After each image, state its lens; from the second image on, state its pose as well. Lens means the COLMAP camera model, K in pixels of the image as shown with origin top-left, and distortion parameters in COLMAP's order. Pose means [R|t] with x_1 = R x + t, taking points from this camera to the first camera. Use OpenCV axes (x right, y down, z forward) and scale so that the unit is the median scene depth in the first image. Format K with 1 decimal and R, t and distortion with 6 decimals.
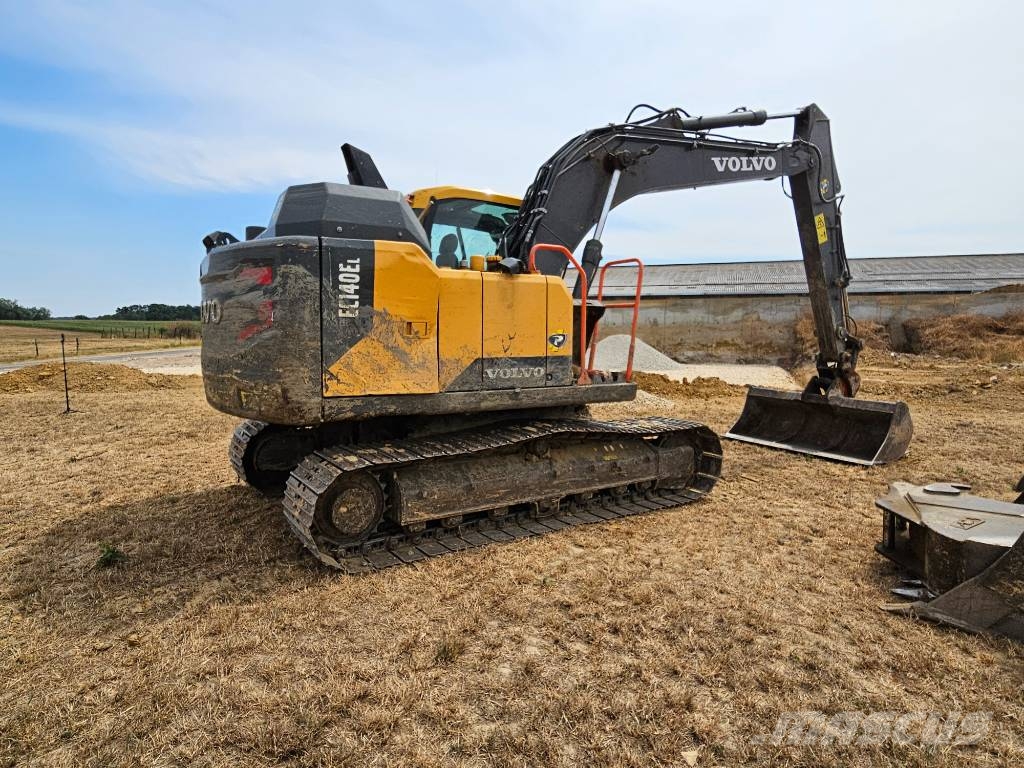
lens RADIAL K [[615.9, 0, 502.9], [0, 615.9, 384.0], [0, 0, 1]] dist [0.004050, -0.002057]
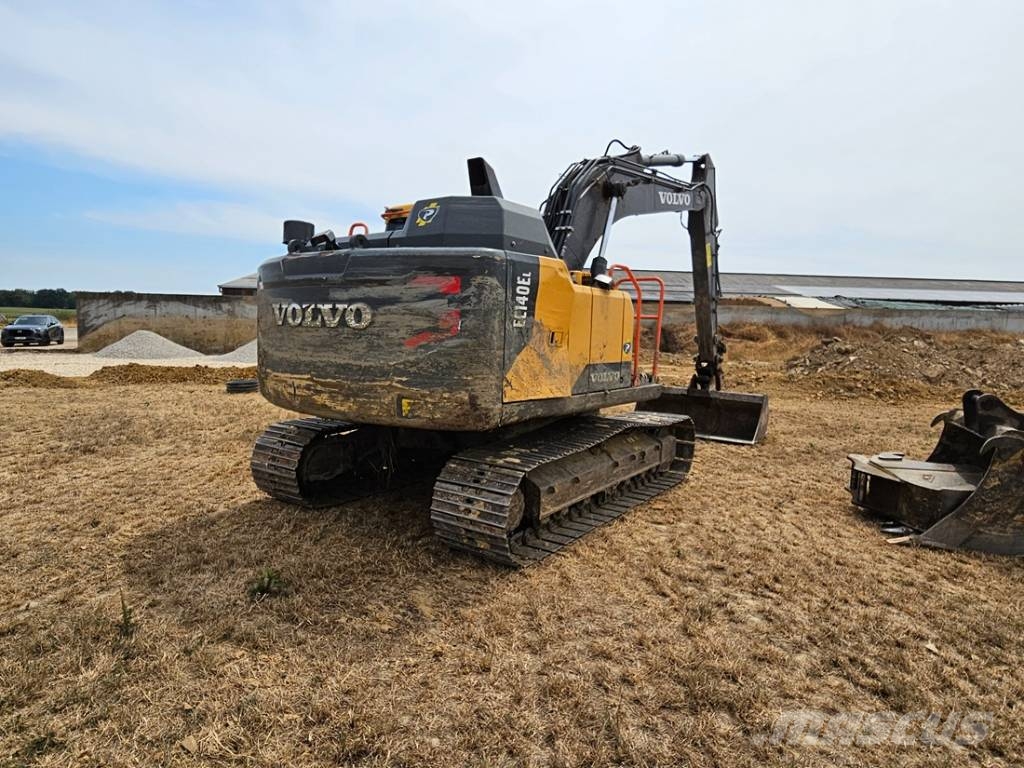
lens RADIAL K [[615.9, 0, 502.9], [0, 615.9, 384.0], [0, 0, 1]] dist [0.004050, -0.002057]
pose [[0.925491, -0.013377, 0.378533, -0.586371], [0.010440, 0.999897, 0.009811, -0.018148], [-0.378625, -0.005128, 0.925536, 0.024073]]
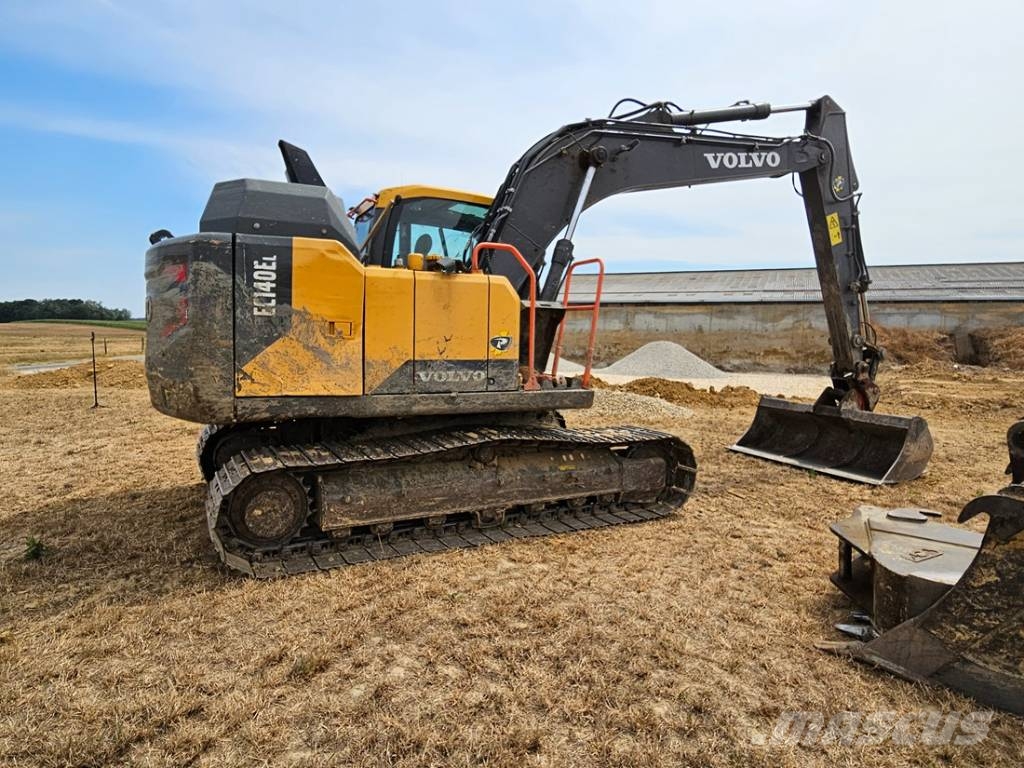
lens RADIAL K [[615.9, 0, 502.9], [0, 615.9, 384.0], [0, 0, 1]] dist [0.004050, -0.002057]
pose [[0.995795, 0.020145, -0.089365, 0.186713], [-0.020875, 0.999756, -0.007242, -0.000647], [0.089197, 0.009077, 0.995973, 0.051551]]
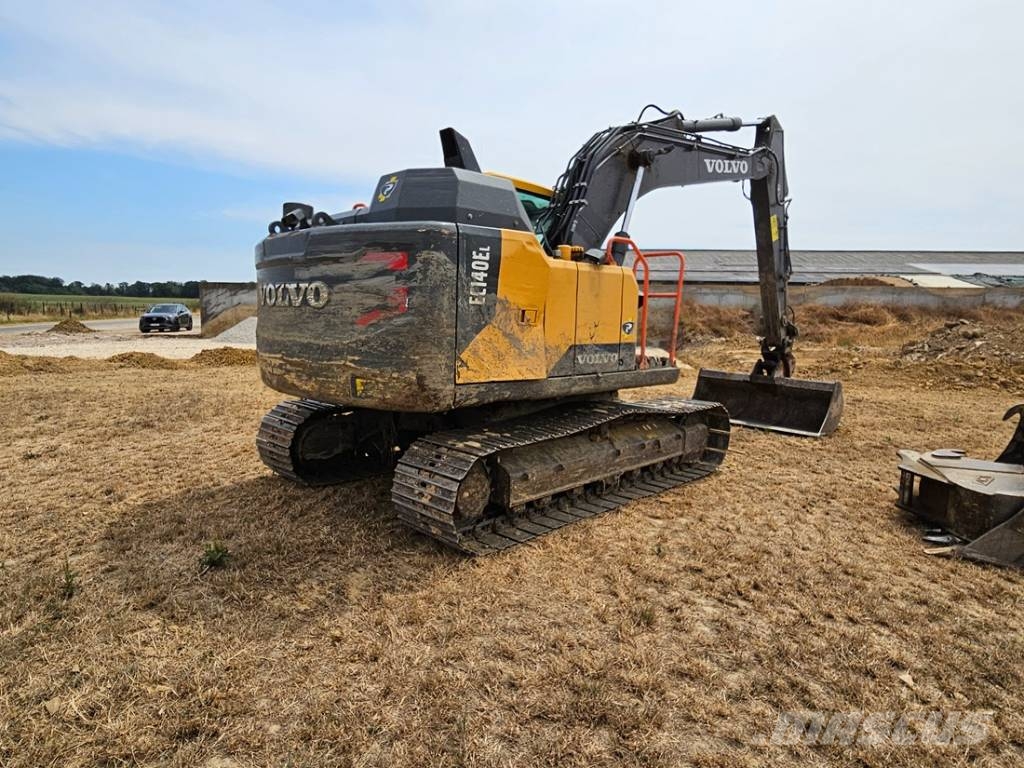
lens RADIAL K [[615.9, 0, 502.9], [0, 615.9, 384.0], [0, 0, 1]] dist [0.004050, -0.002057]
pose [[0.976661, -0.010066, 0.214551, -0.368496], [0.003380, 0.999498, 0.031509, -0.008598], [-0.214760, -0.030049, 0.976204, 0.001736]]
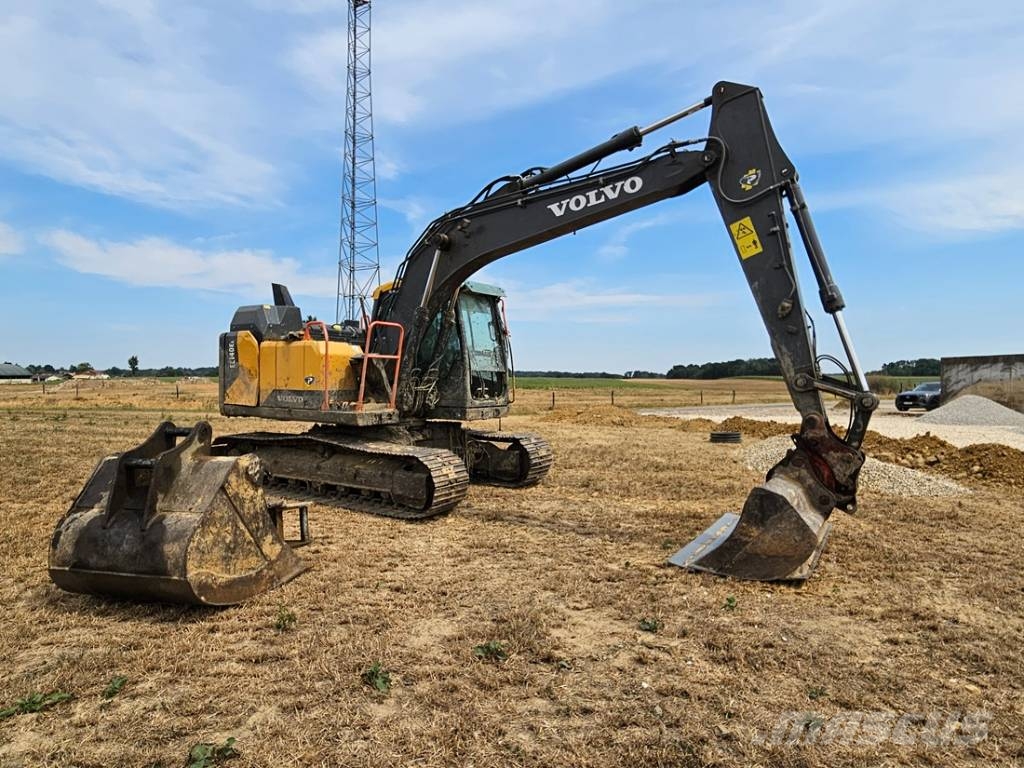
lens RADIAL K [[615.9, 0, 502.9], [0, 615.9, 384.0], [0, 0, 1]] dist [0.004050, -0.002057]
pose [[0.437228, 0.008933, -0.899306, 1.828455], [-0.089828, 0.995384, -0.033785, -0.055043], [0.894854, 0.095554, 0.436012, 0.785169]]
